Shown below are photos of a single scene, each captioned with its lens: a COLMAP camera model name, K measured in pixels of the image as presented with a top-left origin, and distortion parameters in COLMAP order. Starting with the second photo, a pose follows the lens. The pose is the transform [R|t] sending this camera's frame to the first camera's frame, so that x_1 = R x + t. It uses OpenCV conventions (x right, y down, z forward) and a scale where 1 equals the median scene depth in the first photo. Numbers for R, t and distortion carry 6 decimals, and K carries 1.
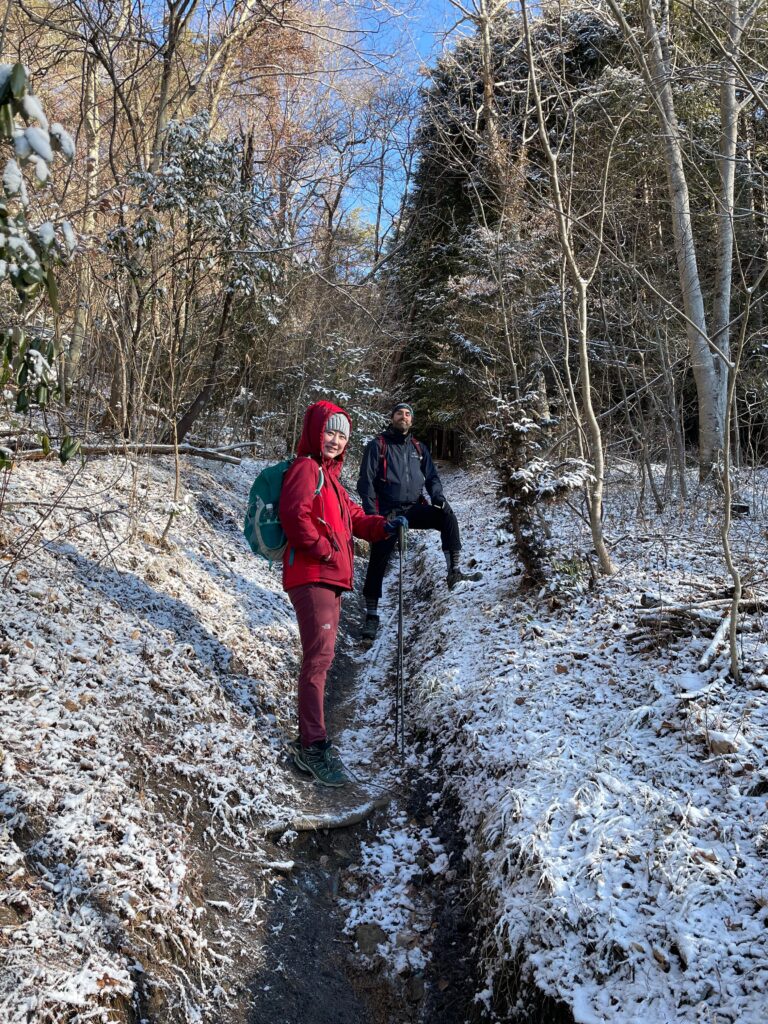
lens RADIAL K [[412.3, 0, 384.1], [0, 412.3, 511.6], [0, 0, 1]] dist [-0.000543, -0.000044]
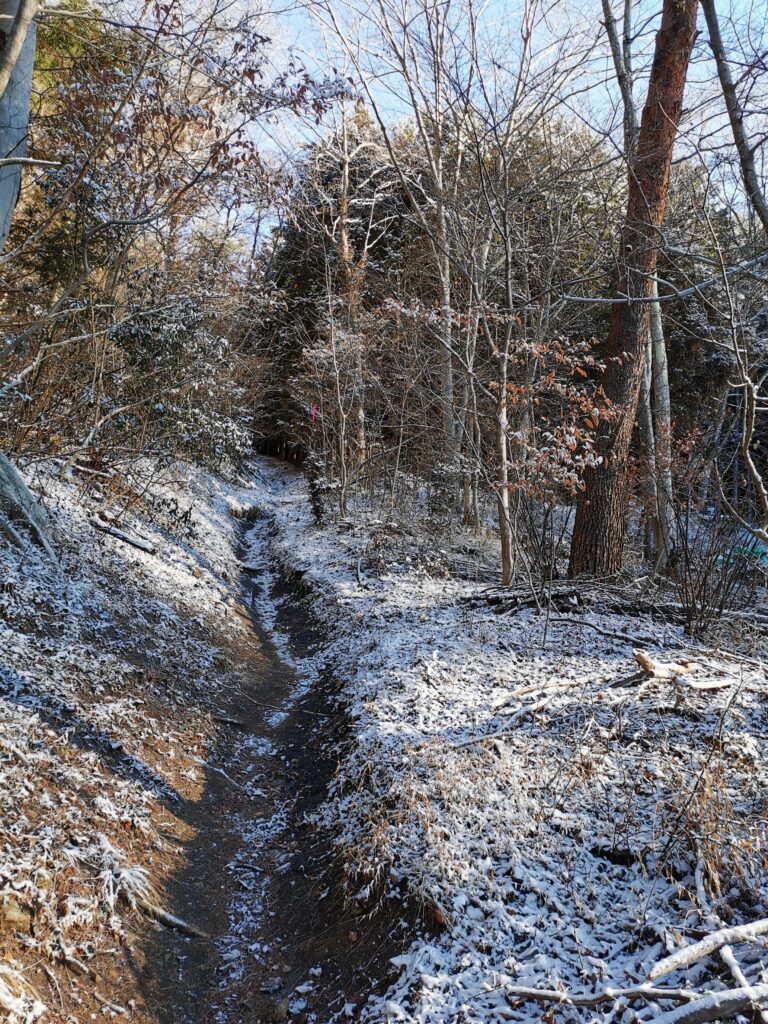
lens RADIAL K [[412.3, 0, 384.1], [0, 412.3, 511.4], [0, 0, 1]] dist [-0.000543, -0.000044]
pose [[0.924815, 0.084201, 0.370981, -0.244037], [-0.084459, 0.996305, -0.015580, 0.105716], [-0.370922, -0.016924, 0.928510, -1.644307]]
